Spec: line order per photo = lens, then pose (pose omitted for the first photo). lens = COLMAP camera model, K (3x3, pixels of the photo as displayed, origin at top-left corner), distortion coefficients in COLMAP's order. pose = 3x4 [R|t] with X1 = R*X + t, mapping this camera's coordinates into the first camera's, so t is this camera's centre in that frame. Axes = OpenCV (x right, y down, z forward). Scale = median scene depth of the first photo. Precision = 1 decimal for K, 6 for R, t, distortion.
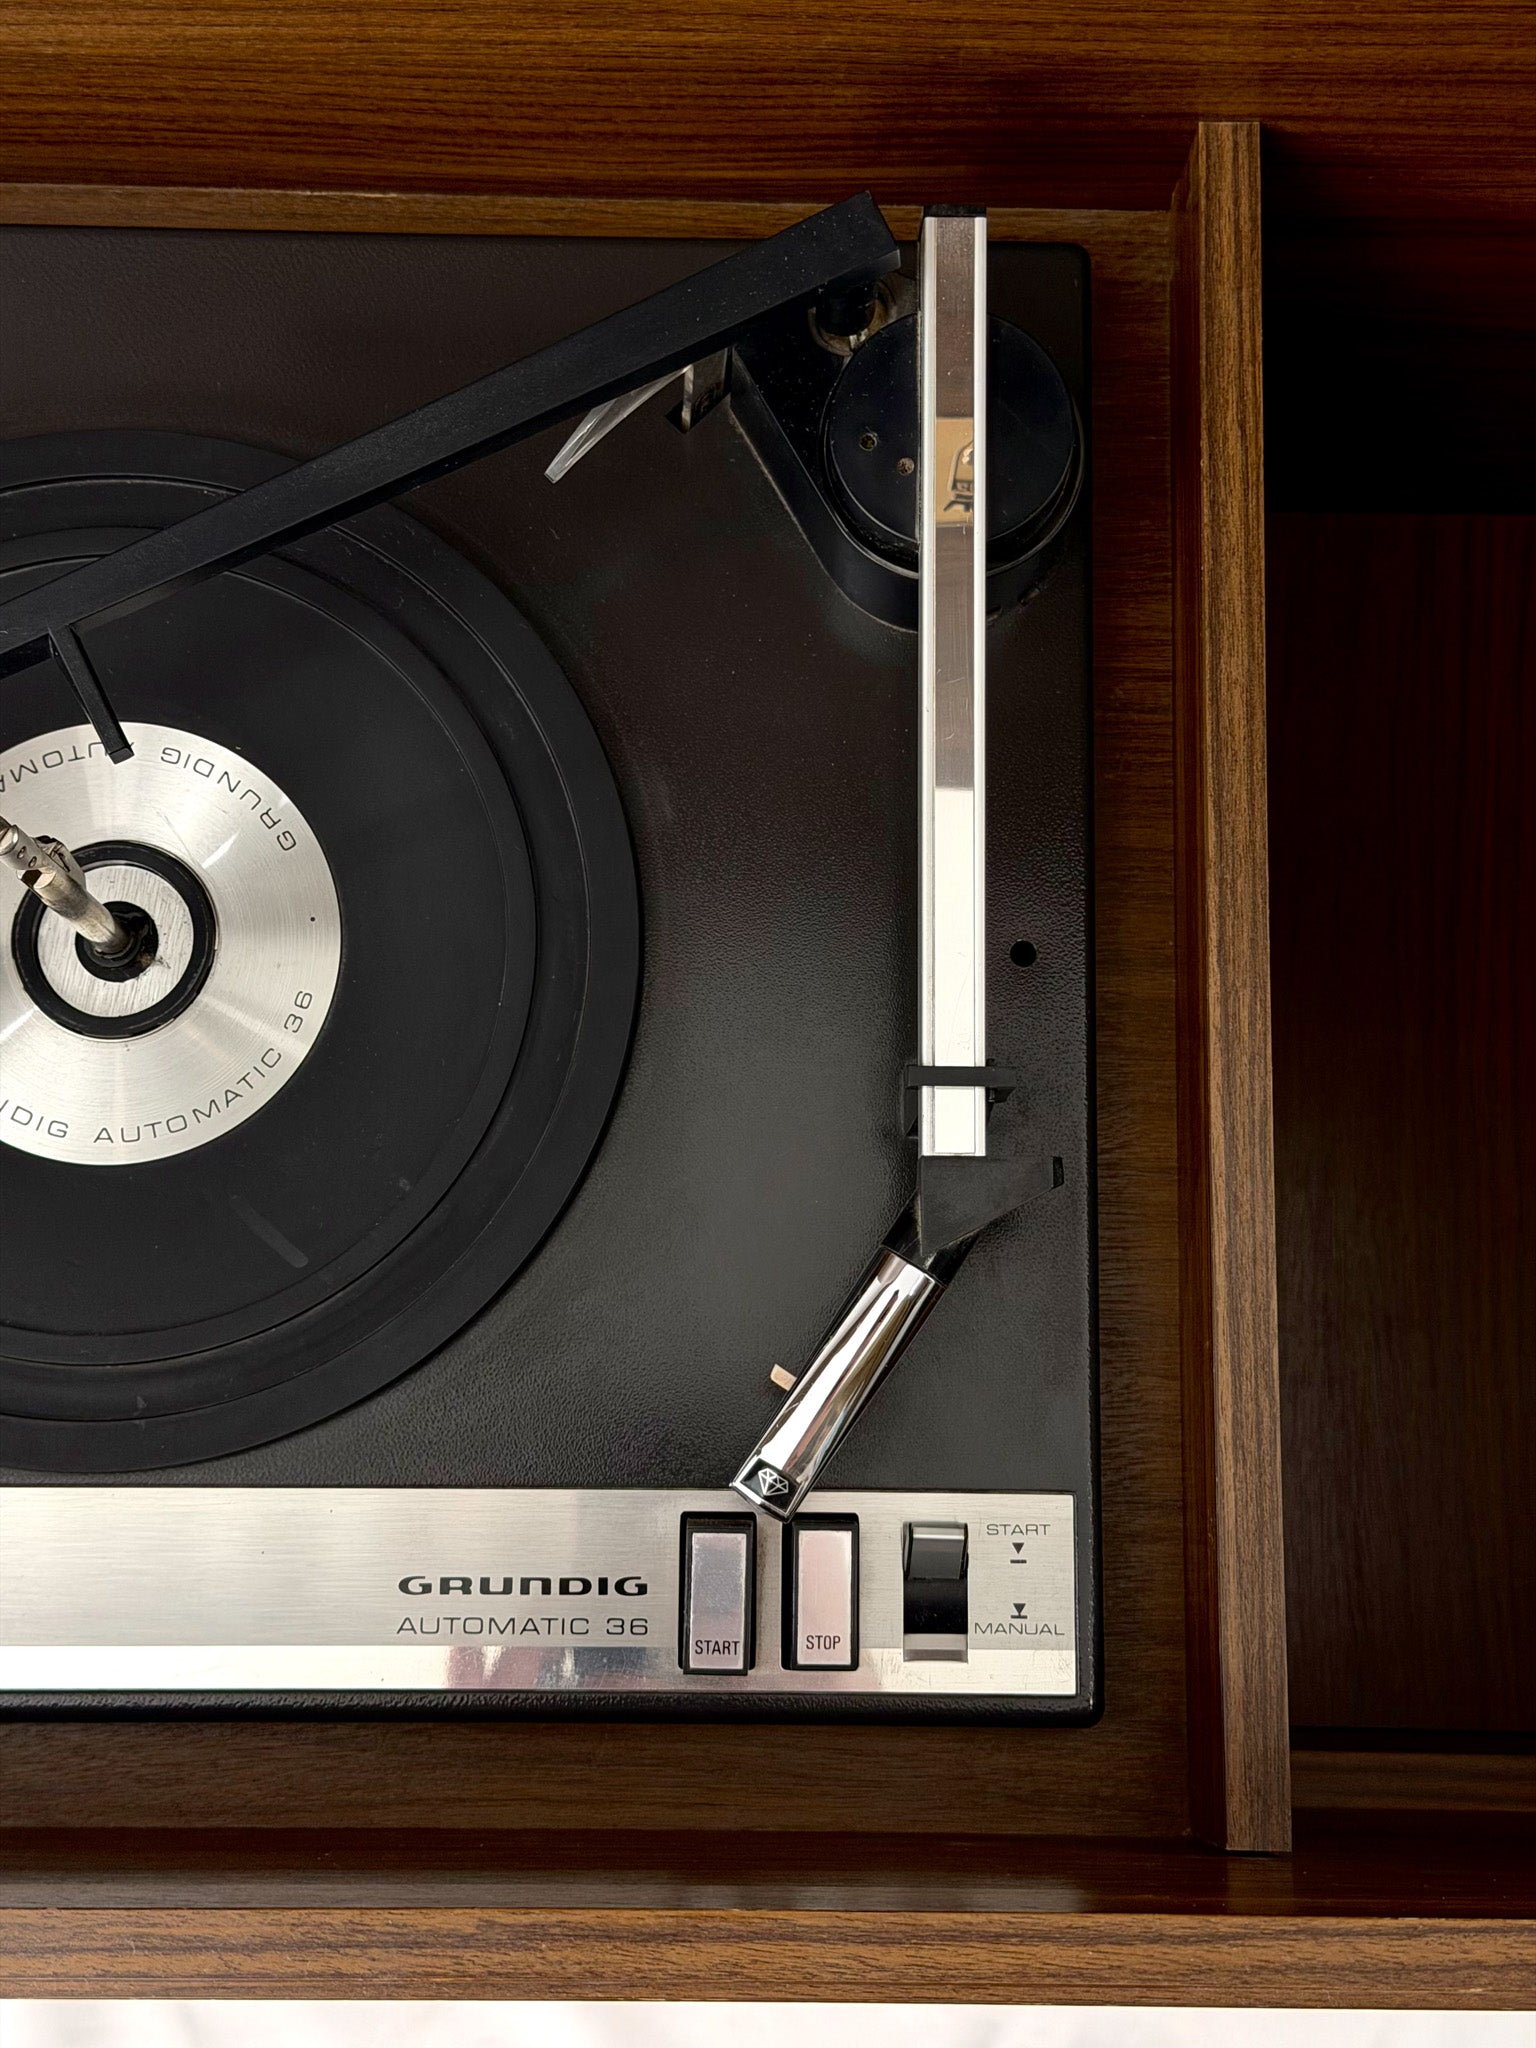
lens RADIAL K [[2894.2, 0, 797.3], [0, 2894.2, 997.9], [0, 0, 1]] dist [0.191778, -0.325344]
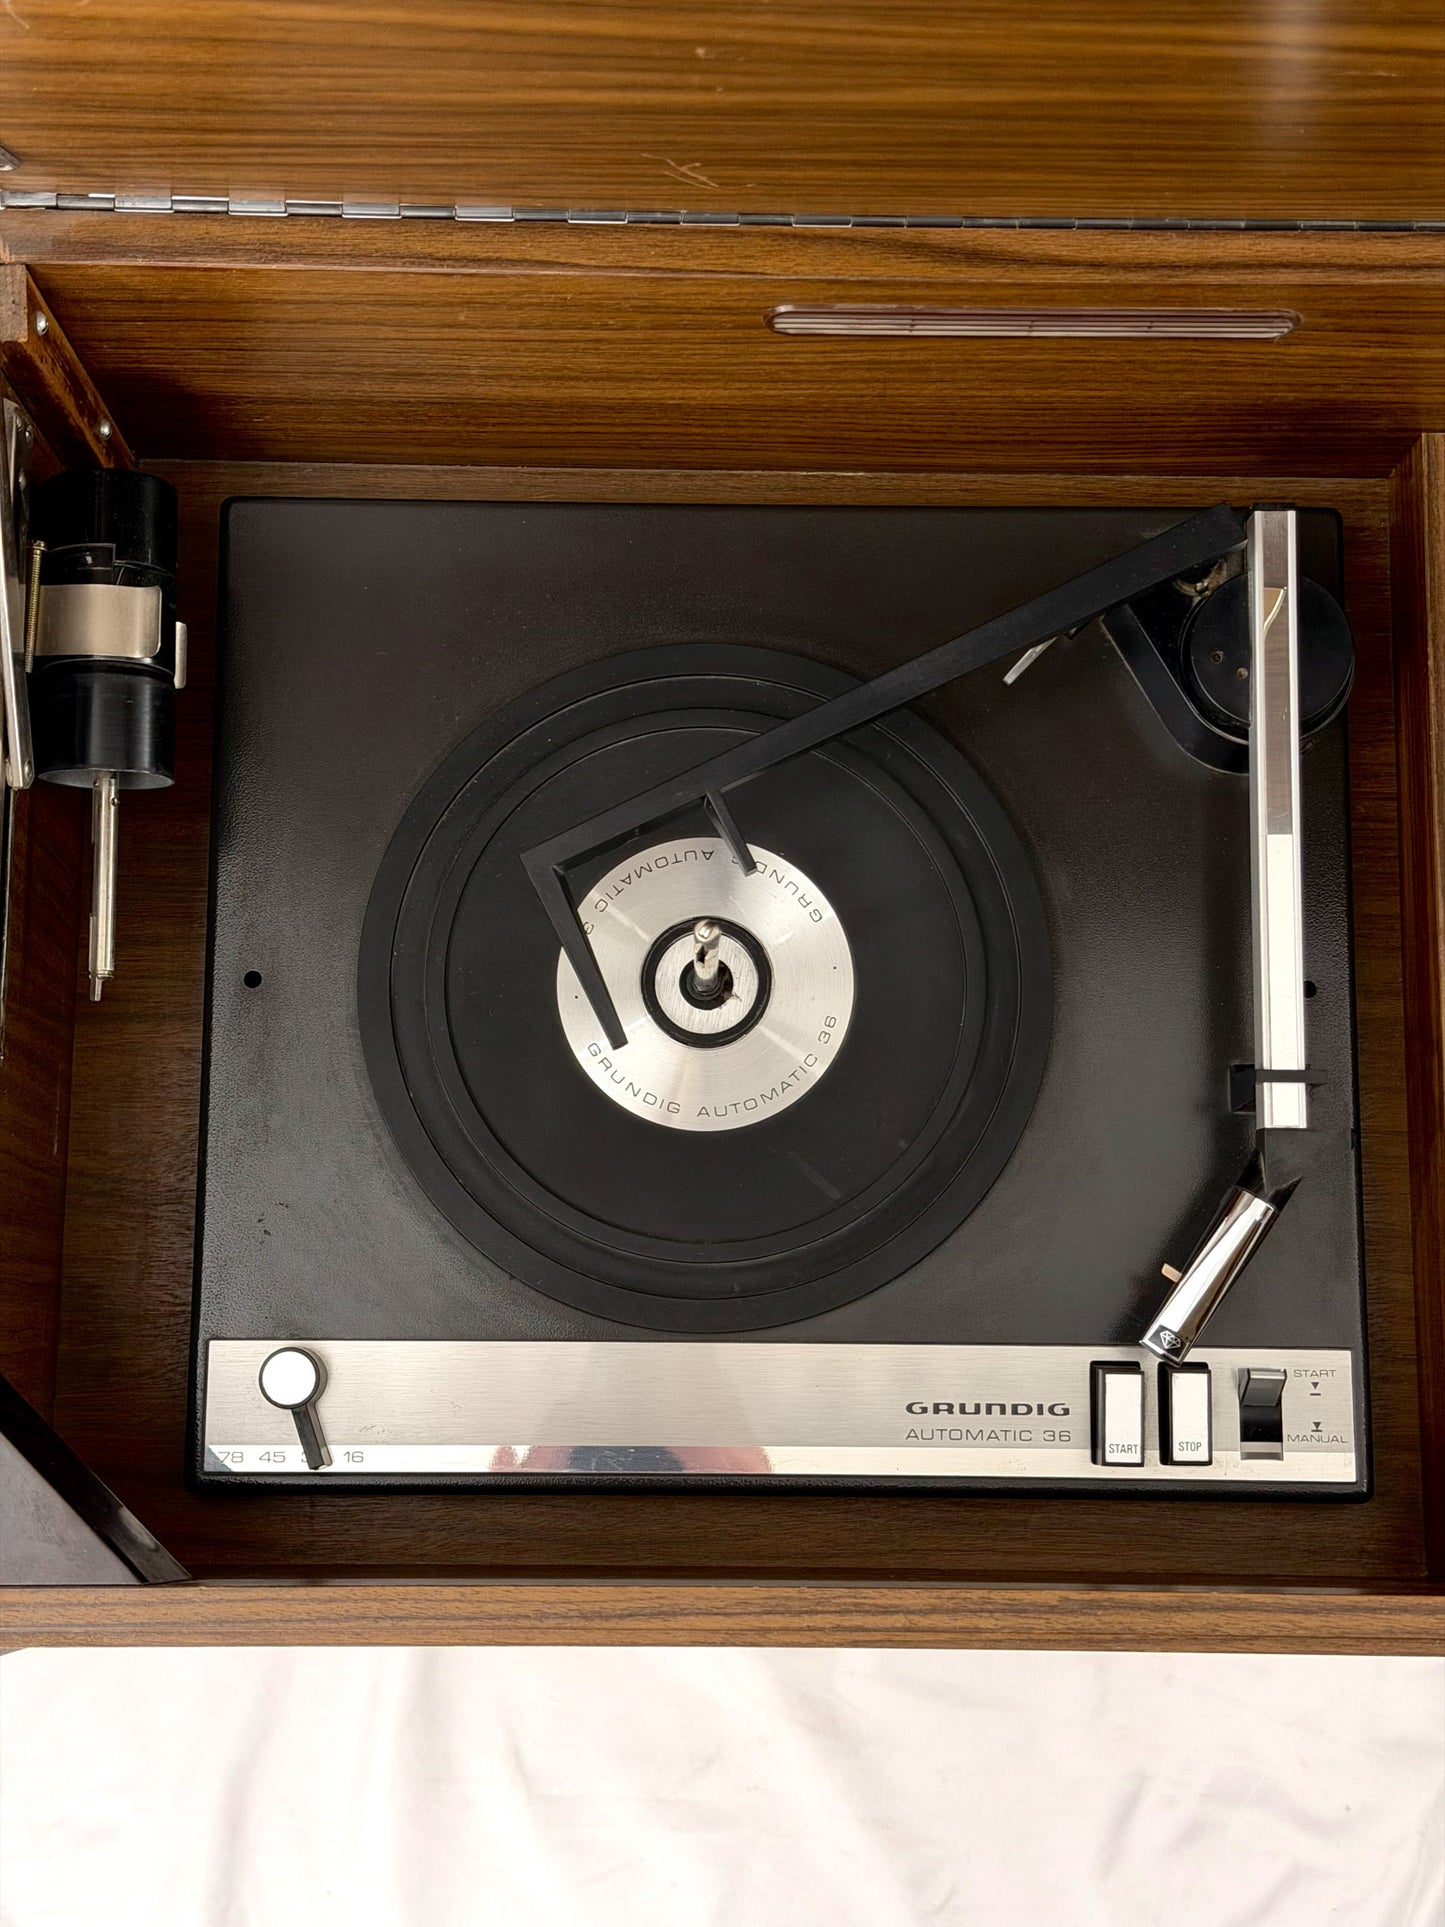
lens RADIAL K [[2723.2, 0, 750.1], [0, 2723.2, 939.0], [0, 0, 1]] dist [0.191778, -0.325344]
pose [[0.999963, -0.002466, 0.008246, -0.228763], [0.002430, 0.999987, 0.004406, -0.049869], [-0.008257, -0.004386, 0.999956, -0.425089]]
